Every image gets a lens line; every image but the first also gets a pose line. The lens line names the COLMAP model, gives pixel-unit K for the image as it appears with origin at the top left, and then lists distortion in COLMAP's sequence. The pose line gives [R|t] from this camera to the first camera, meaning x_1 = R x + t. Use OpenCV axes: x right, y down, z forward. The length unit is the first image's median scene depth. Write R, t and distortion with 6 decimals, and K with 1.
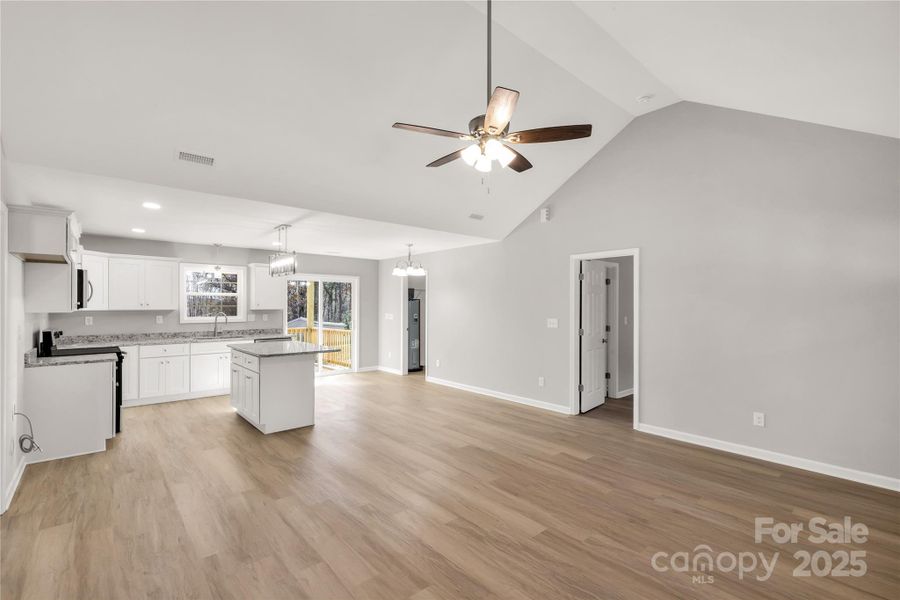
lens RADIAL K [[409.9, 0, 449.9], [0, 409.9, 298.1], [0, 0, 1]] dist [0.005896, -0.000023]
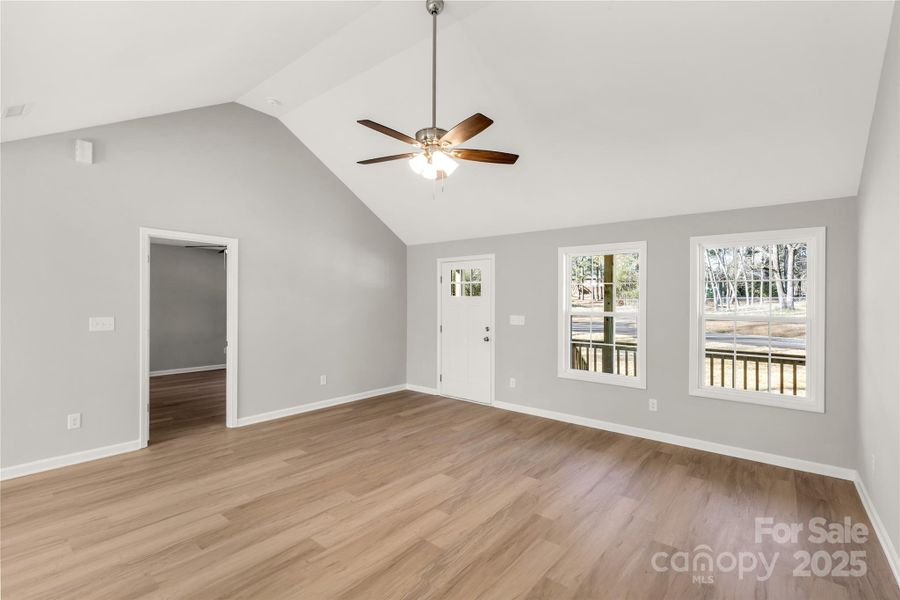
lens RADIAL K [[409.9, 0, 447.8], [0, 409.9, 293.0], [0, 0, 1]] dist [0.005896, -0.000023]
pose [[-0.178345, 0.016439, 0.983831, -0.463060], [-0.029985, 0.999305, -0.022133, 0.009105], [-0.983511, -0.033448, -0.177728, 0.542340]]
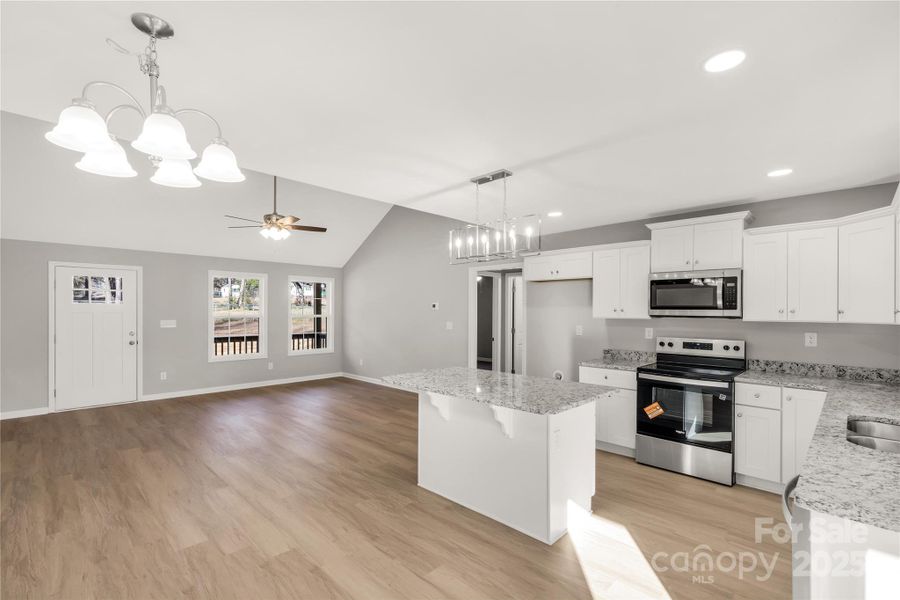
lens RADIAL K [[409.9, 0, 444.3], [0, 409.9, 308.0], [0, 0, 1]] dist [0.005896, -0.000023]
pose [[-0.997673, -0.005706, -0.067939, -0.267199], [-0.004225, 0.999751, -0.021934, 0.022487], [0.068047, -0.021596, -0.997448, 1.388195]]
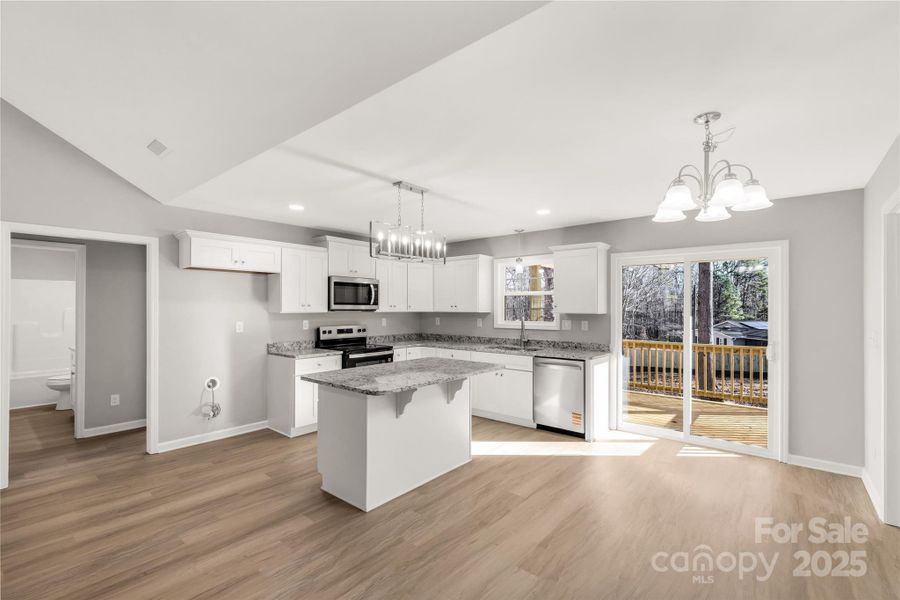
lens RADIAL K [[409.9, 0, 449.3], [0, 409.9, 300.6], [0, 0, 1]] dist [0.005896, -0.000023]
pose [[0.158329, -0.015756, -0.987261, 0.221775], [0.014559, 0.999801, -0.013621, 0.015071], [0.987279, -0.012217, 0.158527, 0.839743]]
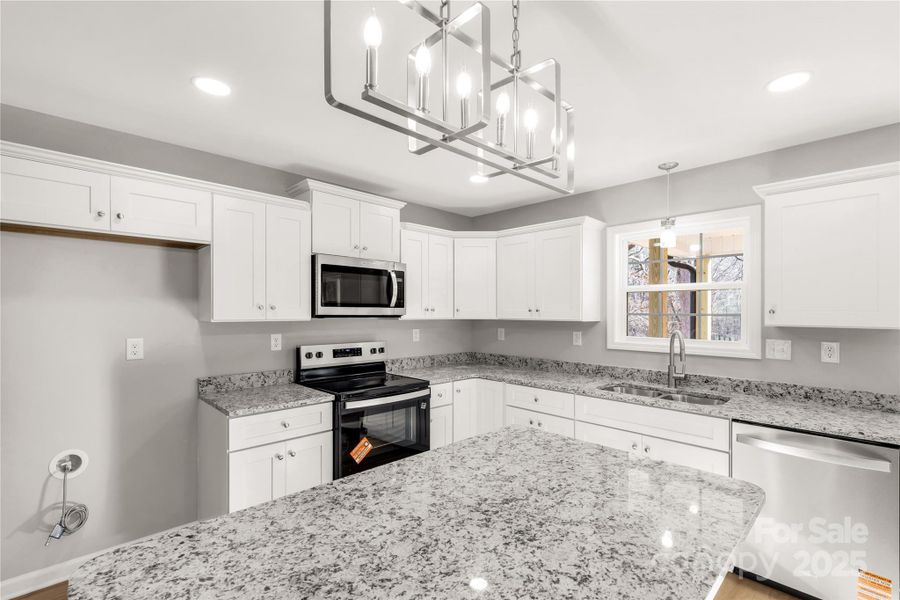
lens RADIAL K [[409.9, 0, 445.6], [0, 409.9, 309.3], [0, 0, 1]] dist [0.005896, -0.000023]
pose [[0.056244, -0.004498, -0.998407, -0.183933], [0.010708, 0.999935, -0.003902, 0.014862], [0.998360, -0.010472, 0.056289, 0.851206]]
